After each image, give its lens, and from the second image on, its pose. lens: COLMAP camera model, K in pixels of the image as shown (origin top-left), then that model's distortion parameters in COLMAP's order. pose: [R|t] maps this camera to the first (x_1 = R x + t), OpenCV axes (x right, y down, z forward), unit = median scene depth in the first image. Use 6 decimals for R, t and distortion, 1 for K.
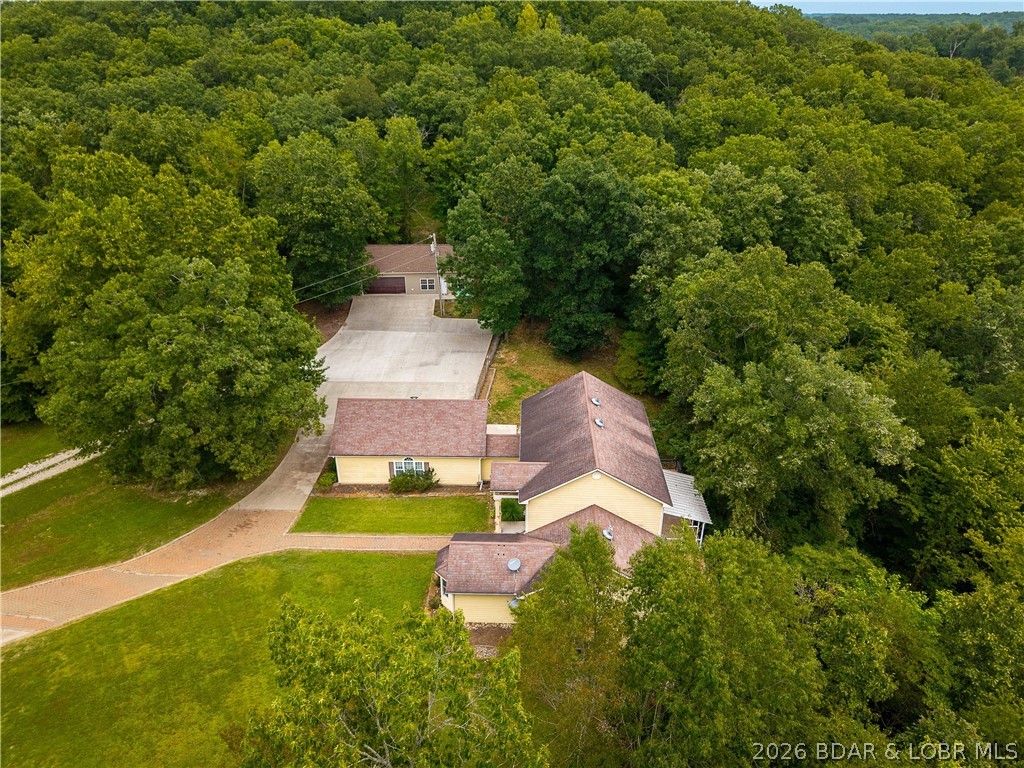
lens RADIAL K [[700.5, 0, 498.1], [0, 700.5, 382.9], [0, 0, 1]] dist [0.003963, 0.038489]
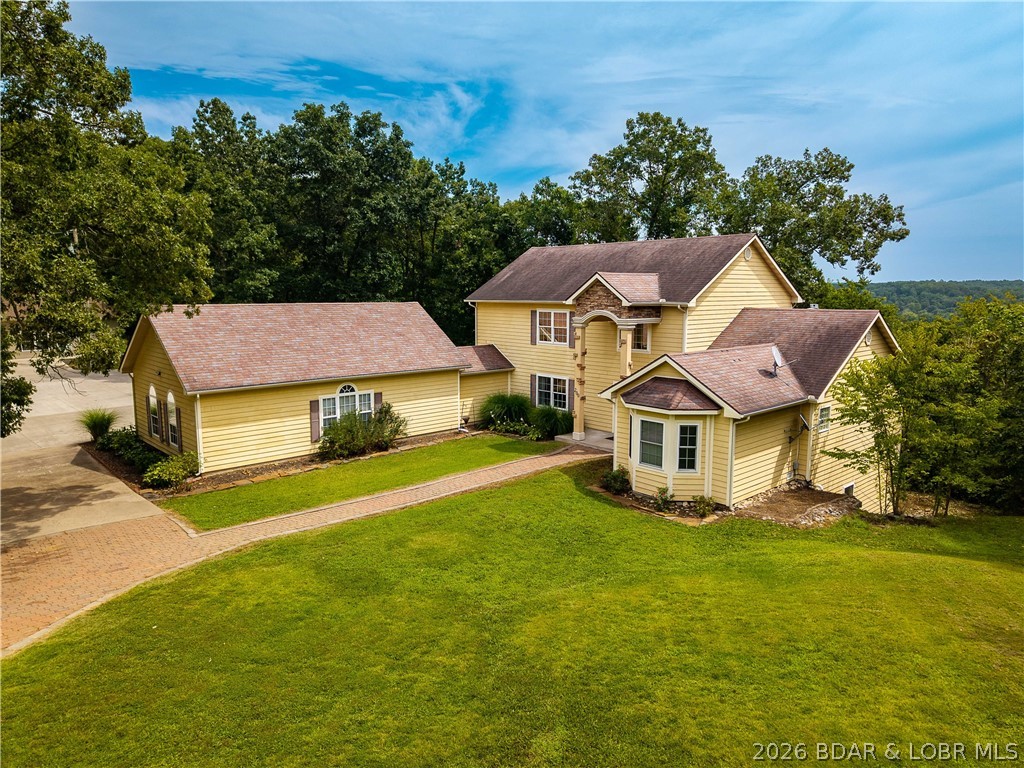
lens RADIAL K [[707.2, 0, 511.5], [0, 707.2, 358.5], [0, 0, 1]] dist [0.022812, -0.000755]
pose [[0.710115, -0.068162, 0.700778, -0.398367], [0.331048, 0.910747, -0.246874, 0.252891], [-0.621405, 0.407300, 0.669301, 0.576055]]
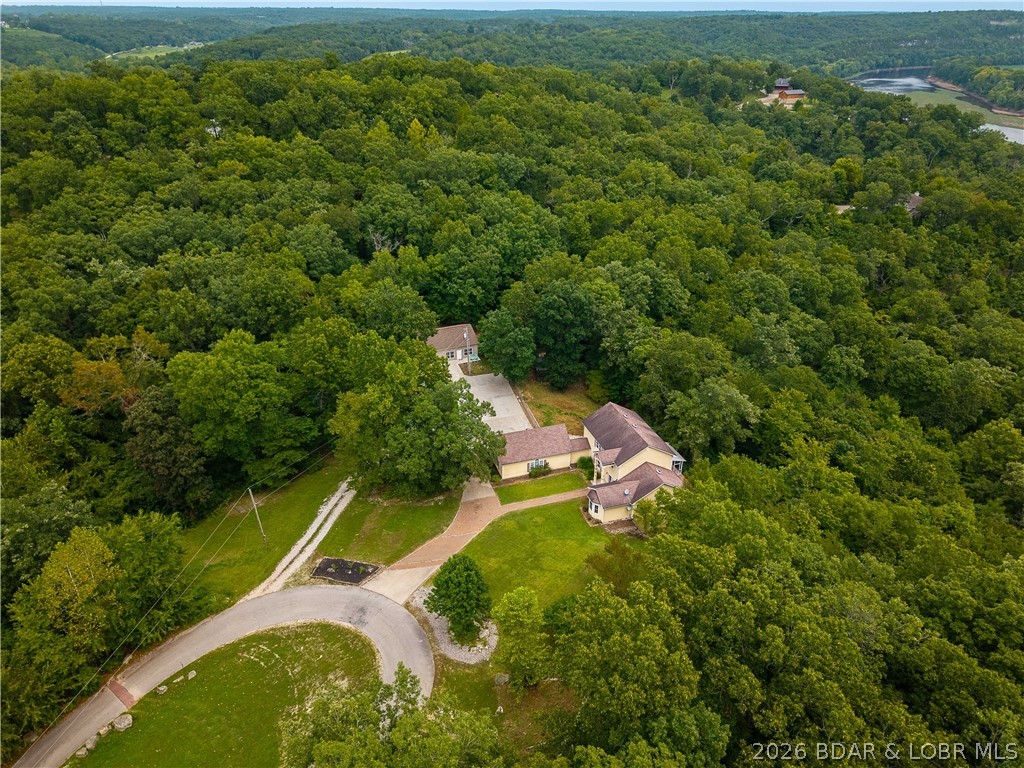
lens RADIAL K [[707.0, 0, 496.2], [0, 707.0, 380.9], [0, 0, 1]] dist [0.091605, -0.001893]
pose [[0.944093, -0.159101, 0.288749, -0.784314], [0.157342, 0.987105, 0.029451, -0.192269], [-0.289711, 0.017627, 0.956952, -0.902895]]
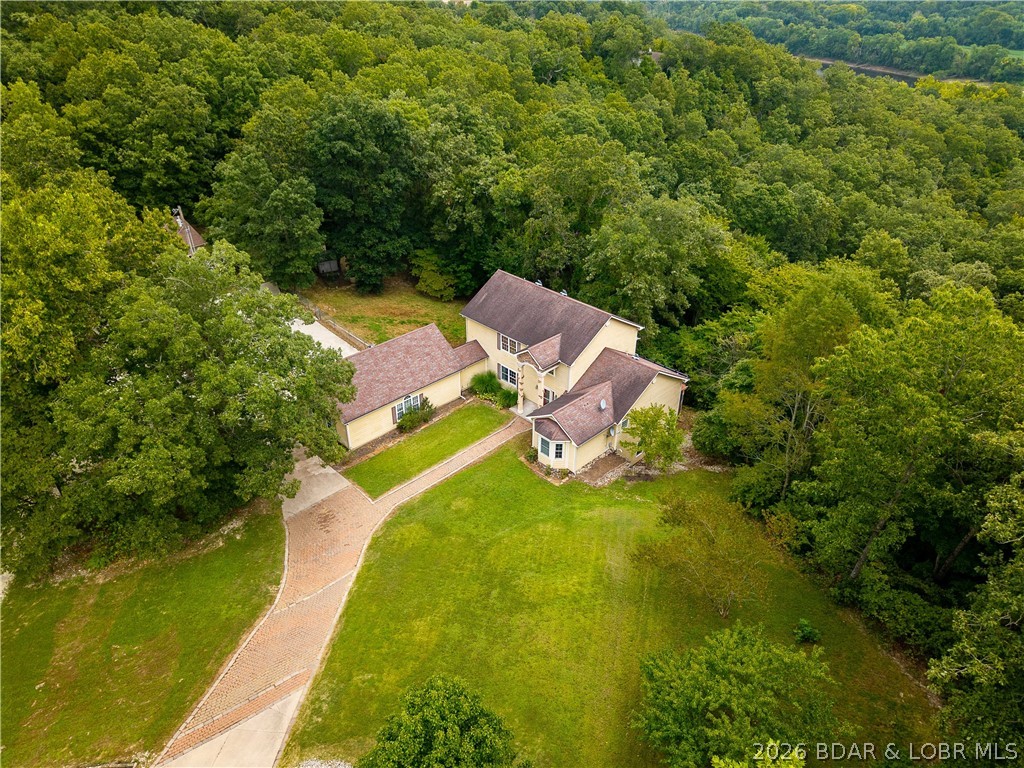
lens RADIAL K [[707.6, 0, 530.0], [0, 707.6, 385.8], [0, 0, 1]] dist [0.008671, -0.026315]
pose [[0.674570, -0.379067, 0.633454, -0.660695], [0.333046, 0.922076, 0.197120, -0.052314], [-0.658814, 0.077998, 0.748251, 0.095756]]
